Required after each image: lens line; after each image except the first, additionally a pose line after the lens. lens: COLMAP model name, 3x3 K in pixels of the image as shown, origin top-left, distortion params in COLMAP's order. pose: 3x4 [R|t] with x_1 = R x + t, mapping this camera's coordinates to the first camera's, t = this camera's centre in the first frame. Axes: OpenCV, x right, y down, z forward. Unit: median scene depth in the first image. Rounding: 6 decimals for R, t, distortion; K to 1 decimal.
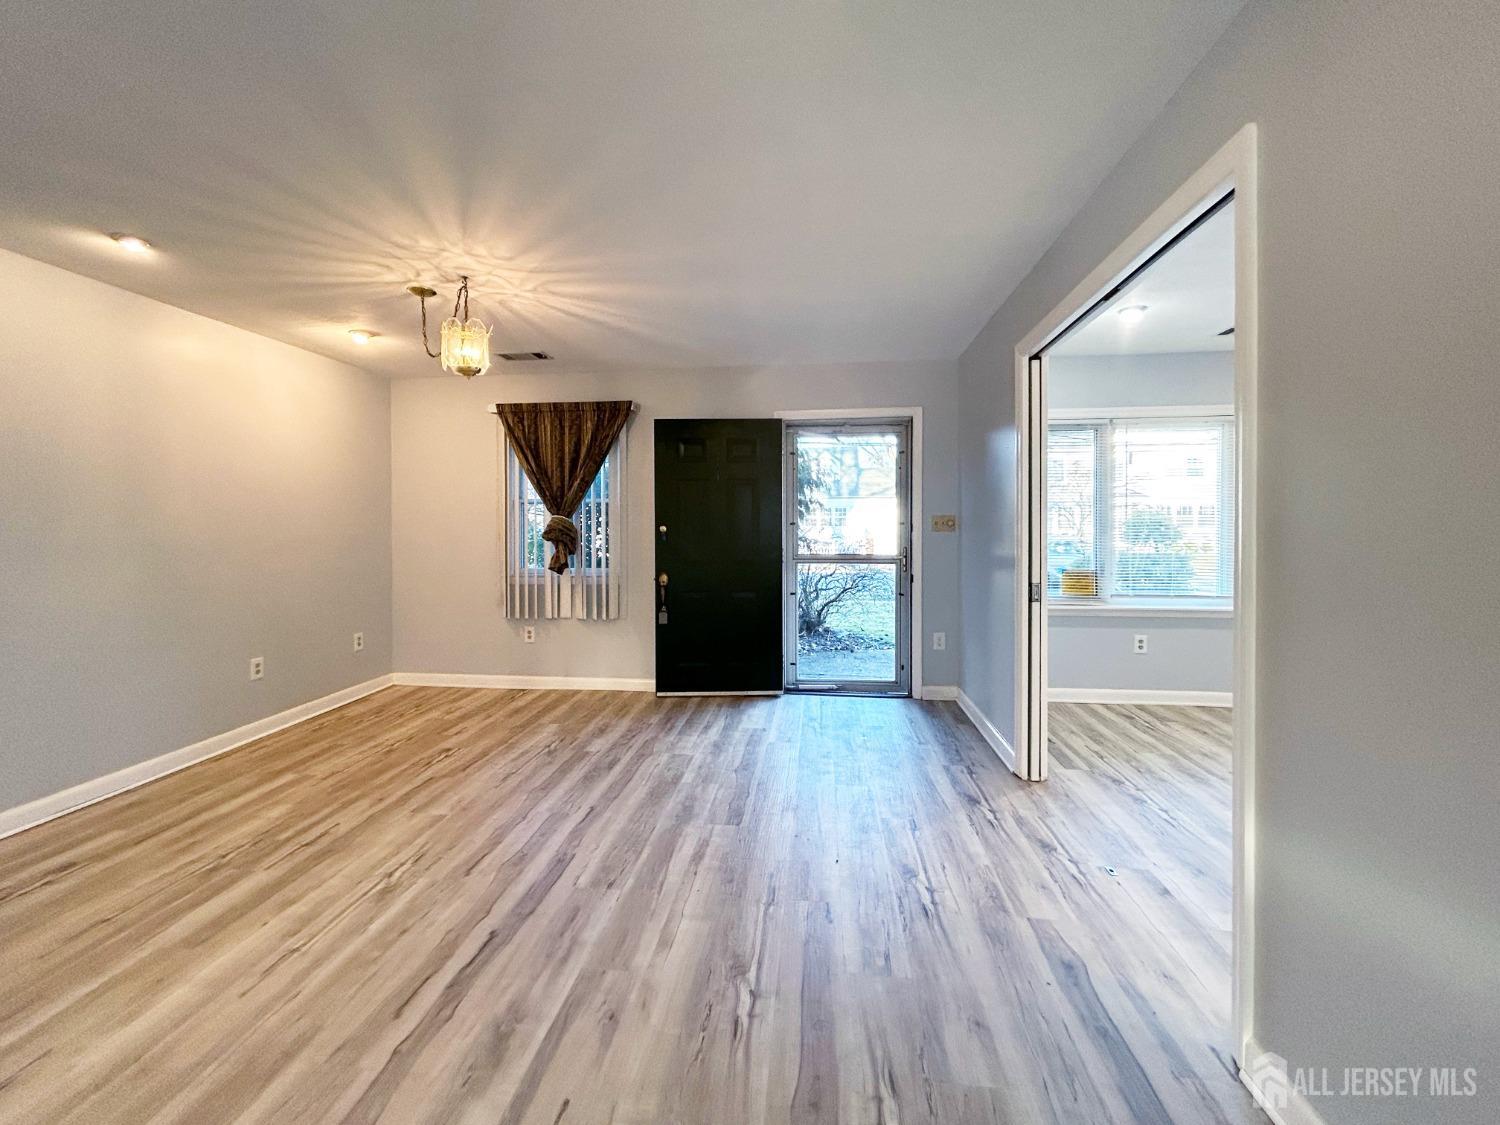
lens RADIAL K [[616.6, 0, 738.9], [0, 616.6, 526.0], [0, 0, 1]] dist [-0.002195, 0.001853]
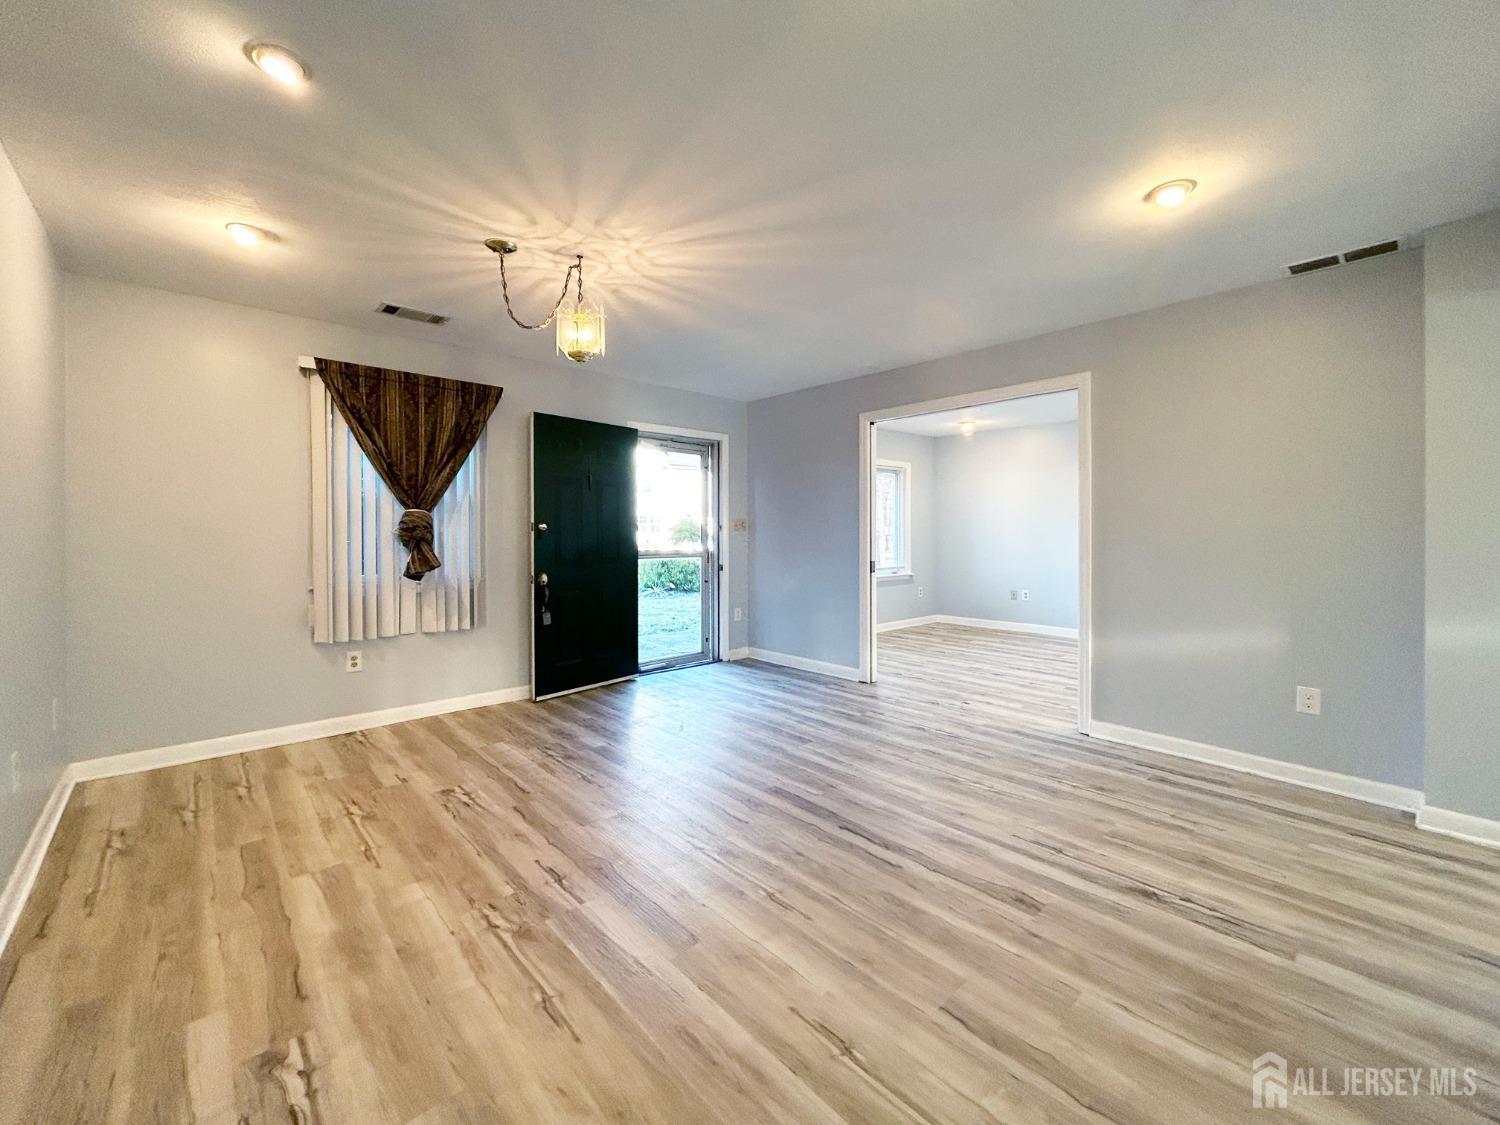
lens RADIAL K [[616.6, 0, 751.0], [0, 616.6, 528.9], [0, 0, 1]] dist [-0.002195, 0.001853]
pose [[0.649784, 0.008169, 0.760075, -0.769061], [-0.004178, 0.999966, -0.007176, 0.015737], [-0.760107, 0.001487, 0.649796, 0.143808]]
